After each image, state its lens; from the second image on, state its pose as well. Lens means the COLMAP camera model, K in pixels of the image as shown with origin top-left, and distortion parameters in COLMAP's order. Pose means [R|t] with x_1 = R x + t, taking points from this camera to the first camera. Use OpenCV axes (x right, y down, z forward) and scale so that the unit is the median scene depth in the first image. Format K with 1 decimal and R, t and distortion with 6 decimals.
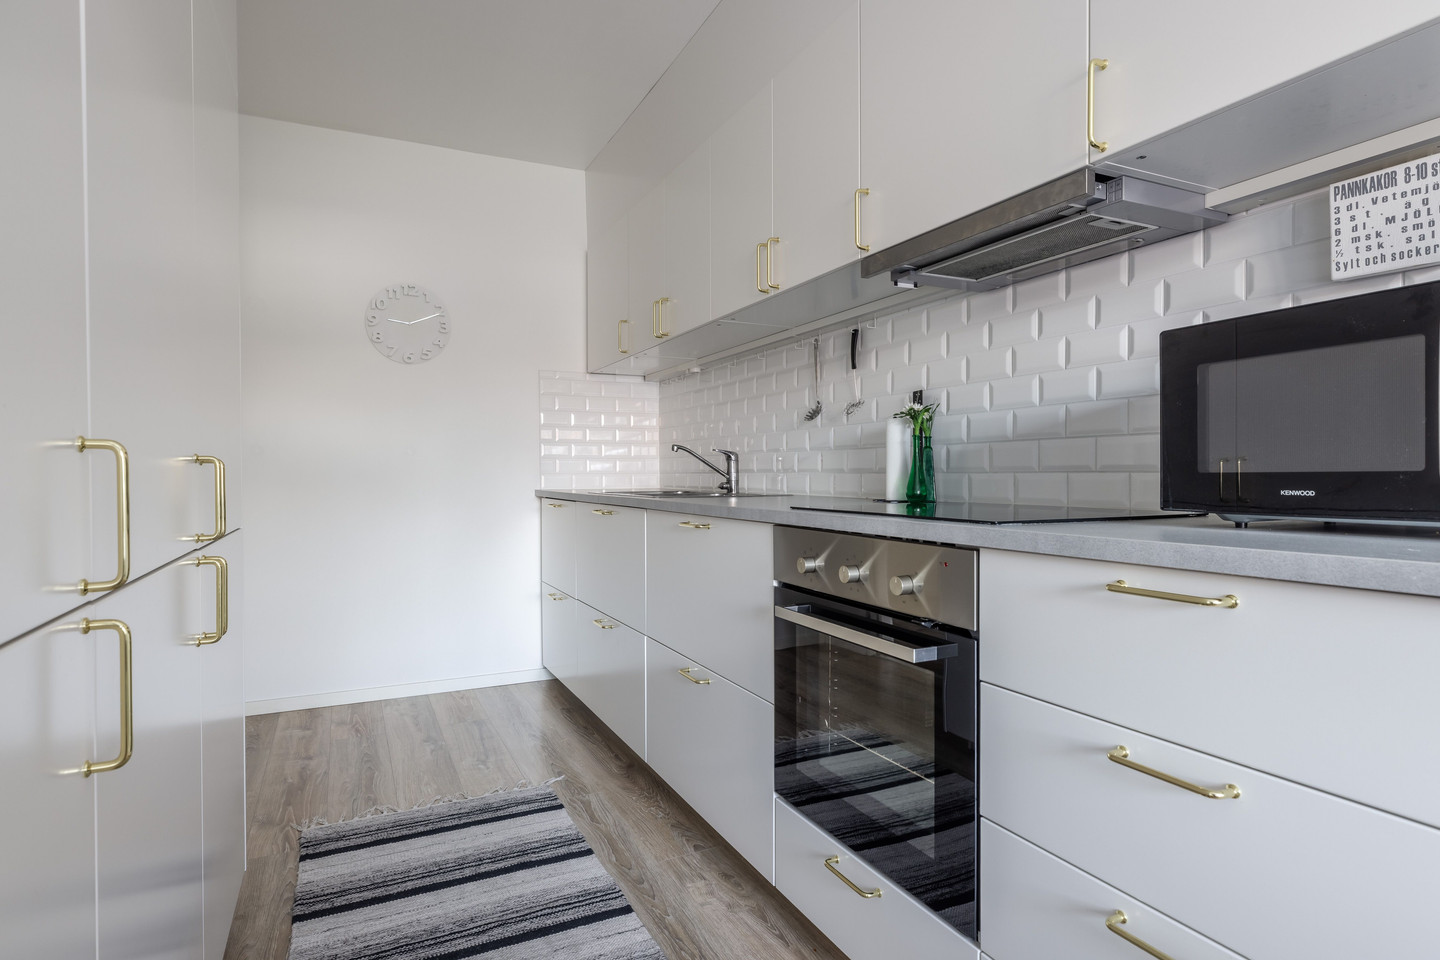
lens RADIAL K [[770.7, 0, 720.0], [0, 770.7, 480.0], [0, 0, 1]] dist [0.001630, 0.001416]
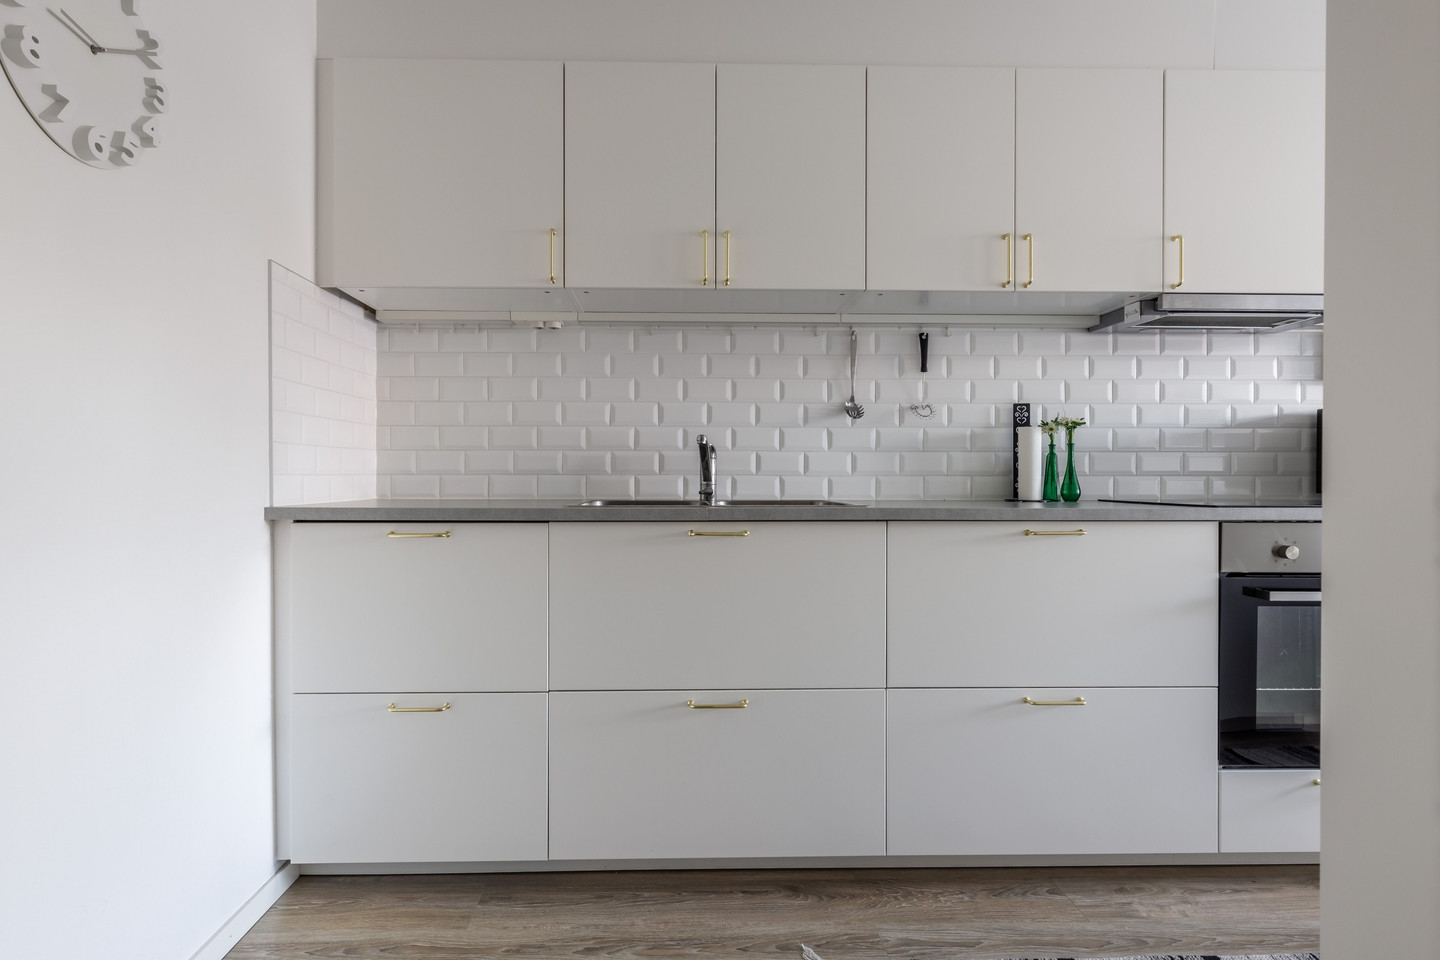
lens RADIAL K [[770.7, 0, 720.0], [0, 770.7, 480.0], [0, 0, 1]] dist [0.001630, 0.001416]
pose [[0.411914, 0.000642, 0.911223, -0.903795], [0.004779, 0.999984, -0.002865, -0.001848], [-0.911210, 0.005535, 0.411904, 0.881938]]
